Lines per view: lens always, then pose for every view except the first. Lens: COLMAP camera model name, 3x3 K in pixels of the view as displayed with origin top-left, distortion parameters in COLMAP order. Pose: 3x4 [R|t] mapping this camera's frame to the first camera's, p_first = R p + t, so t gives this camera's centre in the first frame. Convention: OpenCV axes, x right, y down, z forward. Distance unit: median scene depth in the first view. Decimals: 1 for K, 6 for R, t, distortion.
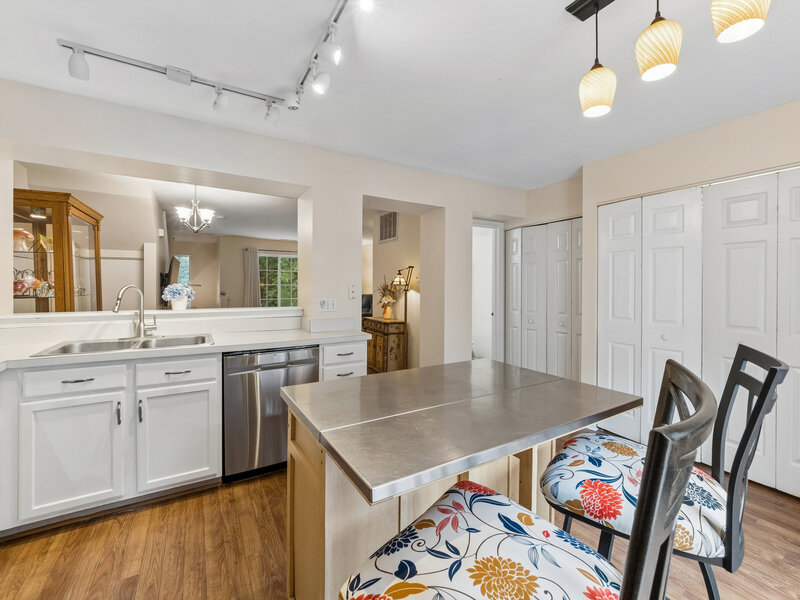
lens RADIAL K [[337.6, 0, 398.0], [0, 337.6, 290.5], [0, 0, 1]] dist [0.000003, 0.000030]
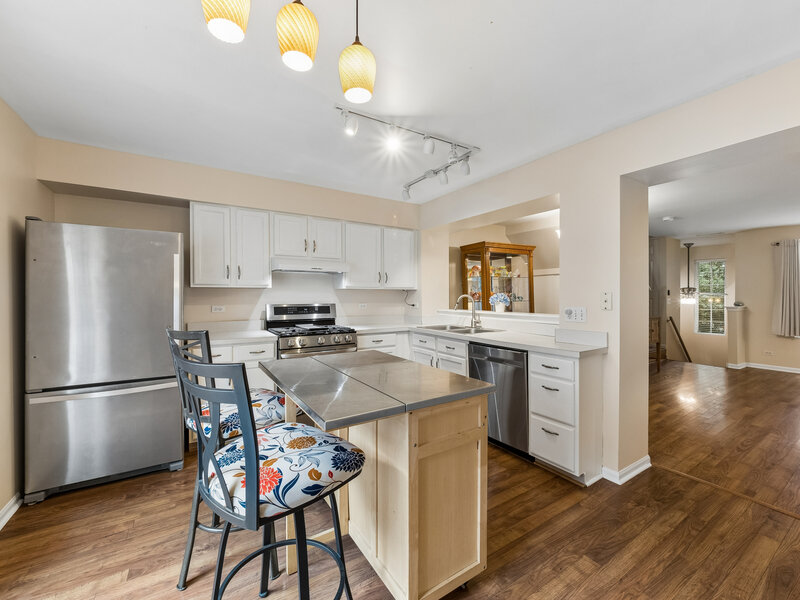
lens RADIAL K [[337.2, 0, 401.2], [0, 337.2, 296.3], [0, 0, 1]] dist [-0.002771, -0.000179]
pose [[0.028183, -0.003830, -0.999595, 0.767954], [-0.009644, 0.999945, -0.004104, 0.002096], [0.999556, 0.009756, 0.028145, 0.565627]]
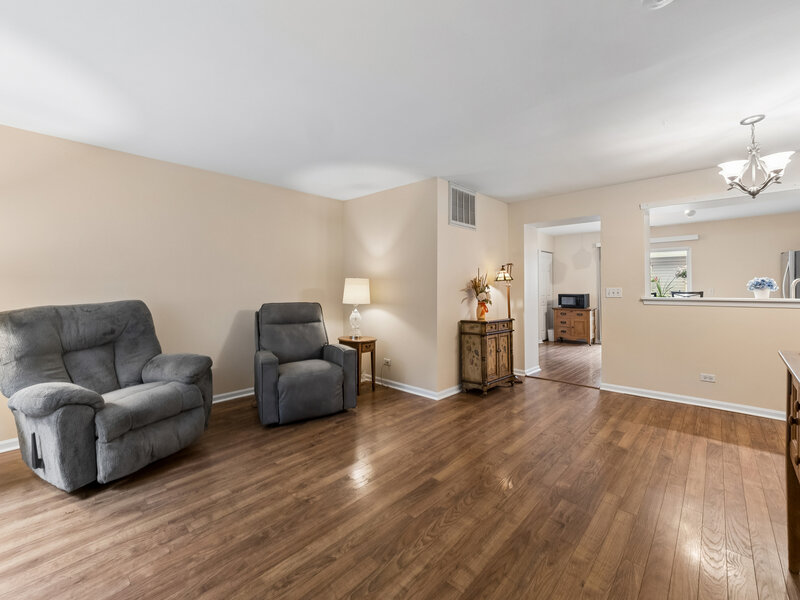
lens RADIAL K [[345.1, 0, 395.9], [0, 345.1, 286.9], [0, 0, 1]] dist [-0.000558, -0.000636]
pose [[-0.268232, -0.003806, 0.963347, -1.553705], [0.010822, 0.999917, 0.006963, -0.010566], [-0.963294, 0.012293, -0.268168, 2.709538]]
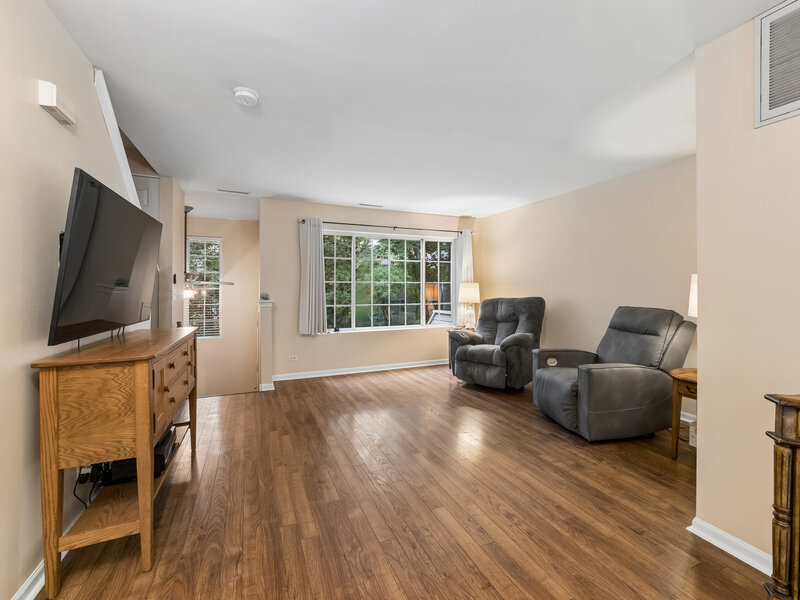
lens RADIAL K [[341.6, 0, 397.4], [0, 341.6, 297.3], [0, 0, 1]] dist [-0.001454, -0.000142]
pose [[0.991175, -0.002651, -0.132531, -0.668428], [0.004373, 0.999910, 0.012705, 0.006754], [0.132486, -0.013172, 0.991097, 1.391359]]
